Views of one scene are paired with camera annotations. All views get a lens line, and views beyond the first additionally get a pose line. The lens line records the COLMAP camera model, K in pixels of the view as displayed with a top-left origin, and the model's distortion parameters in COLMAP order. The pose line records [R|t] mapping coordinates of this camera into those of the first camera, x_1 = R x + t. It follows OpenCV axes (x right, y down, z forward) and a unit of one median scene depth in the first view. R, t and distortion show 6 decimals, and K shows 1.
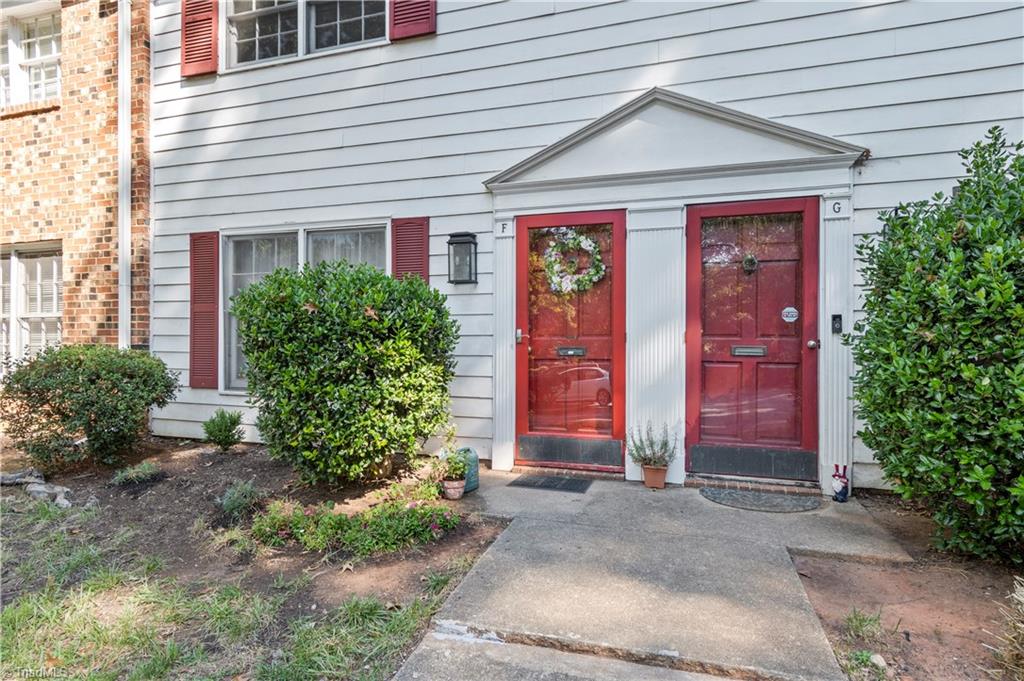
lens RADIAL K [[550.7, 0, 512.2], [0, 550.7, 346.7], [0, 0, 1]] dist [0.001696, 0.000623]
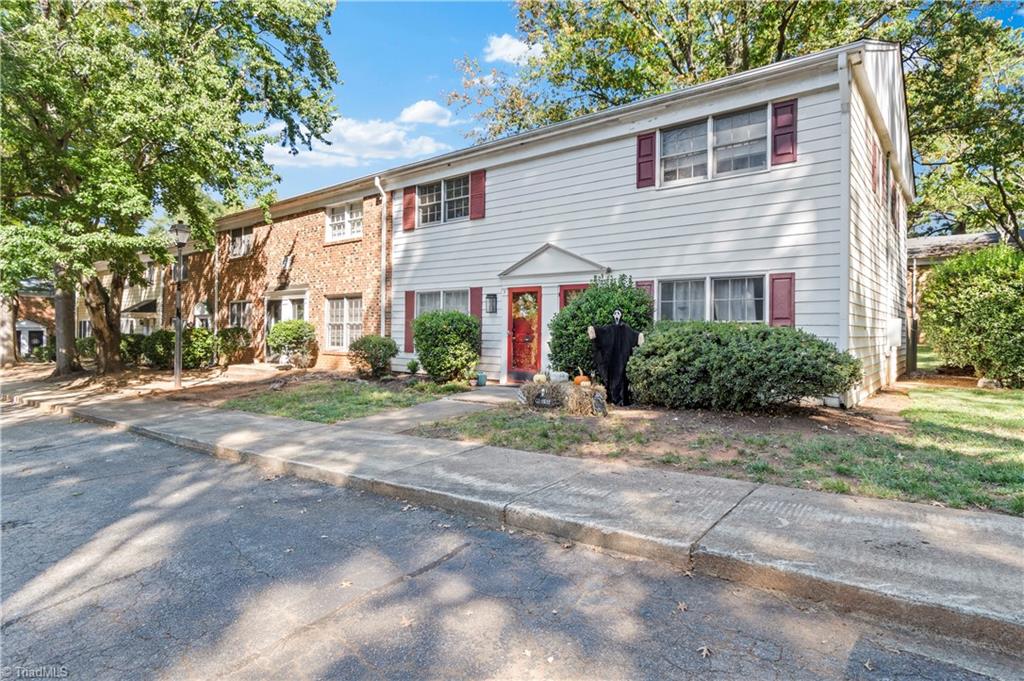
lens RADIAL K [[550.7, 0, 512.2], [0, 550.7, 346.7], [0, 0, 1]] dist [0.001696, 0.000623]
pose [[0.929597, 0.018489, -0.368112, 0.811550], [-0.013692, 0.999784, 0.015641, 0.002739], [0.368322, -0.009500, 0.929650, -1.177401]]
